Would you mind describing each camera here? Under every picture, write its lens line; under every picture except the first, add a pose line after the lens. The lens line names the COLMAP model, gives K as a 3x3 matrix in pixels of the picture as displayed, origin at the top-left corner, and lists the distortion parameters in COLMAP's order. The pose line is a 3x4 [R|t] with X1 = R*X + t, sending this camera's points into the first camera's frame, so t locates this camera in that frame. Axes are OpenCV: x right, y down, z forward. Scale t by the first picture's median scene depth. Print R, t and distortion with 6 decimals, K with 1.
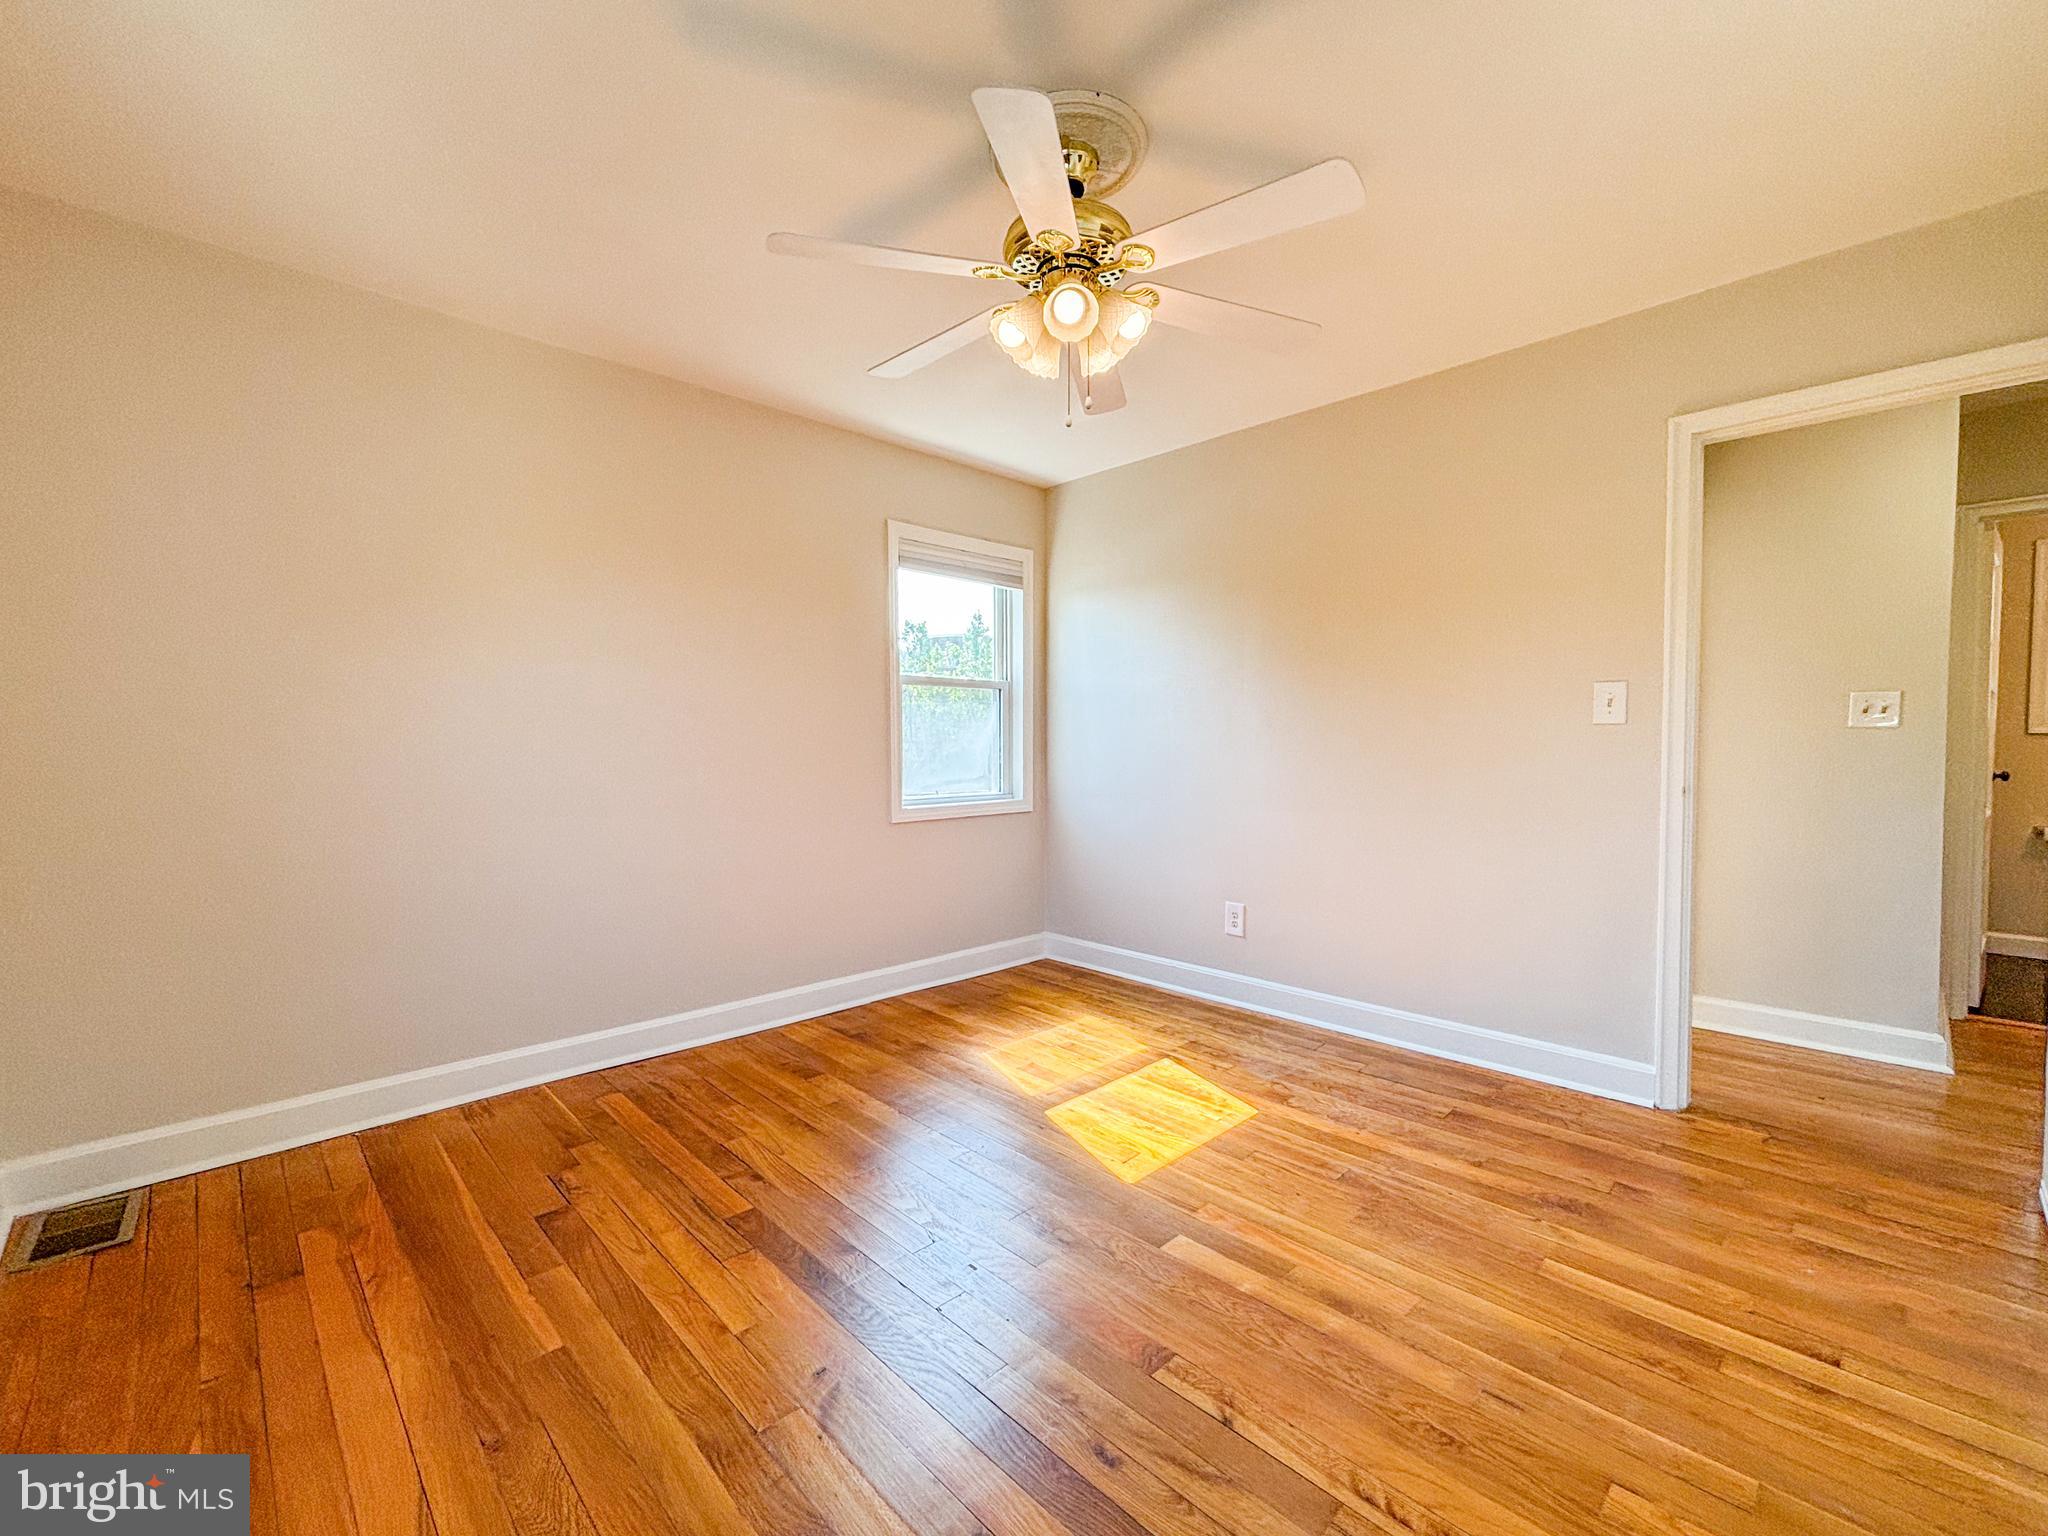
lens RADIAL K [[847.0, 0, 1025.4], [0, 847.0, 769.2], [0, 0, 1]] dist [-0.003277, 0.000181]
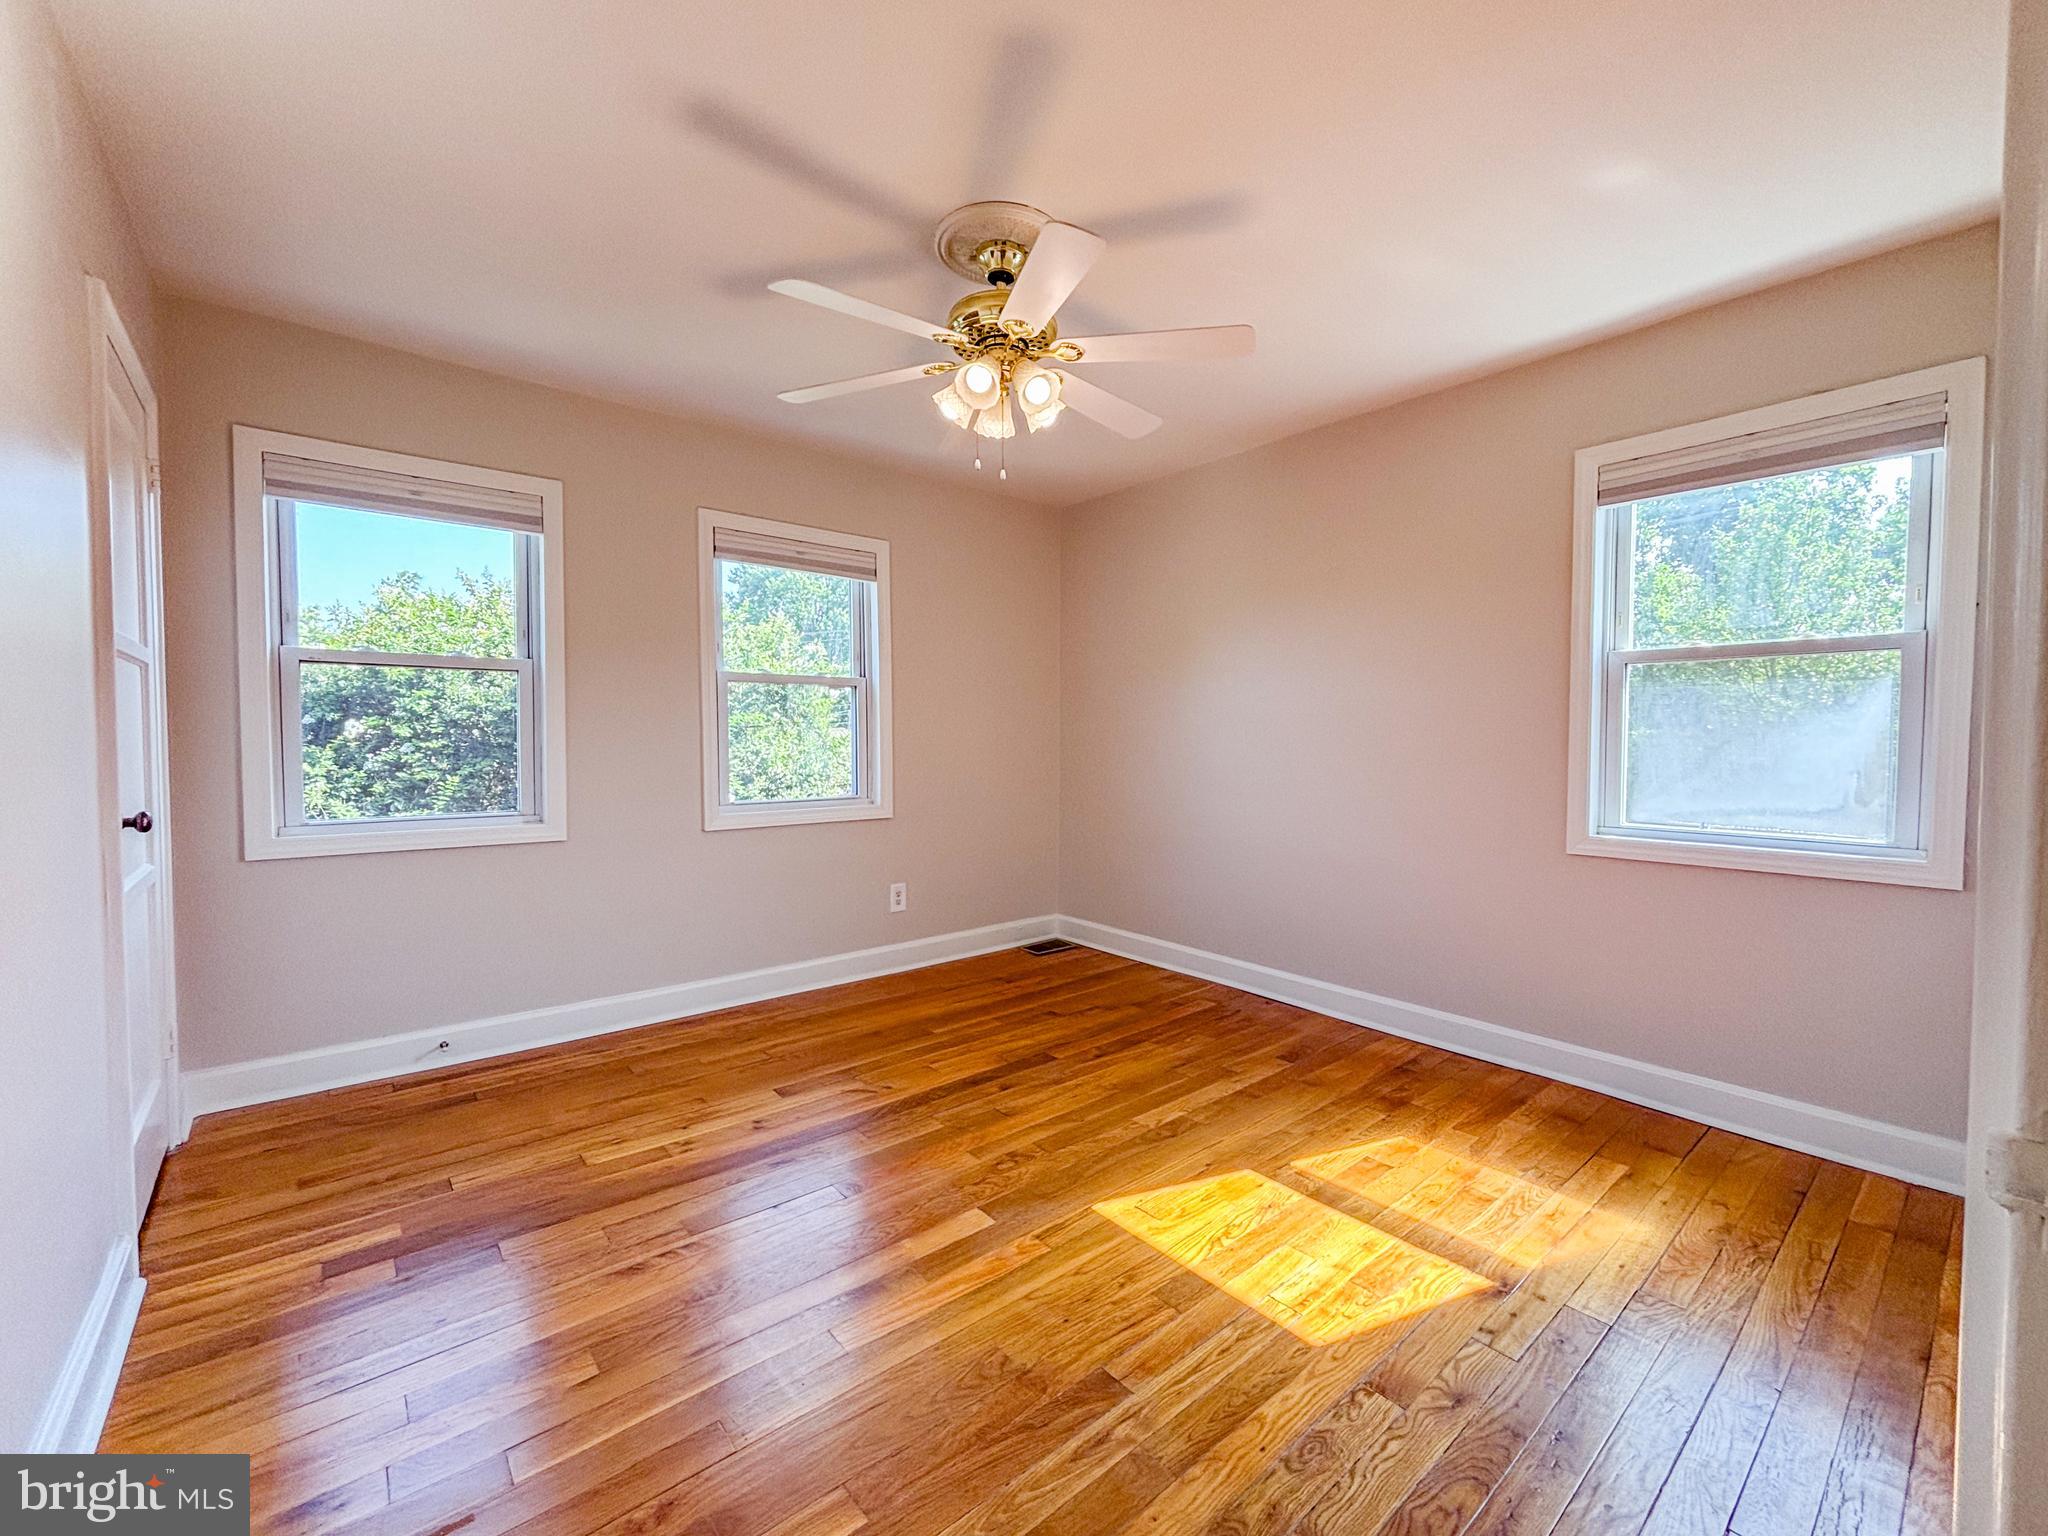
lens RADIAL K [[847.0, 0, 1025.4], [0, 847.0, 769.2], [0, 0, 1]] dist [-0.003277, 0.000181]
pose [[-0.067431, 0.045911, -0.996667, 0.878392], [-0.041182, 0.997961, 0.048757, -0.038616], [0.996874, 0.044332, -0.065403, 0.800763]]
